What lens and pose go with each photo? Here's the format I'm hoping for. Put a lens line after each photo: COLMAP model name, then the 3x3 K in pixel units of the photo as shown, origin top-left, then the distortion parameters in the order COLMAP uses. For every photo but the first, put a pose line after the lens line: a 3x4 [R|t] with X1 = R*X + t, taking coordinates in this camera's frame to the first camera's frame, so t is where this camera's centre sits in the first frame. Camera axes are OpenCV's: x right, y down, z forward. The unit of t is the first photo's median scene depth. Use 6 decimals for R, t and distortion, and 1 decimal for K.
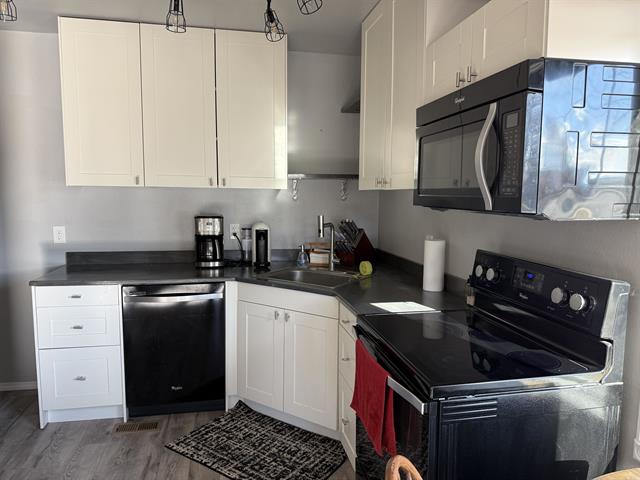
lens RADIAL K [[454.8, 0, 317.0], [0, 454.8, 242.3], [0, 0, 1]] dist [0.026226, -0.030116]
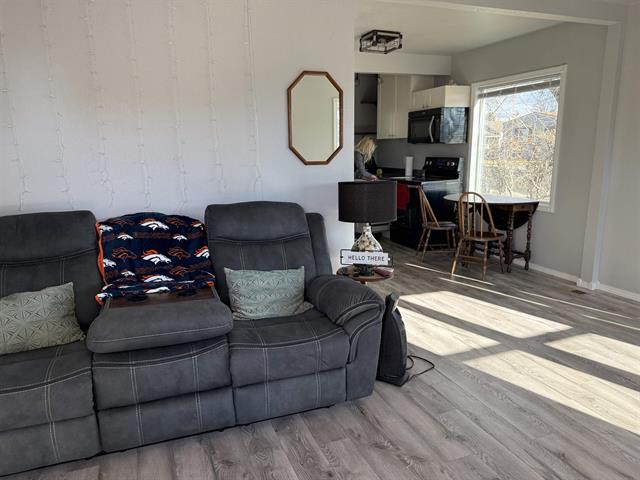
lens RADIAL K [[454.8, 0, 317.0], [0, 454.8, 242.3], [0, 0, 1]] dist [0.026226, -0.030116]
pose [[0.983821, -0.057074, 0.169821, -1.242796], [0.039702, 0.993786, 0.103990, 0.318422], [-0.174701, -0.095566, 0.979973, -2.608512]]
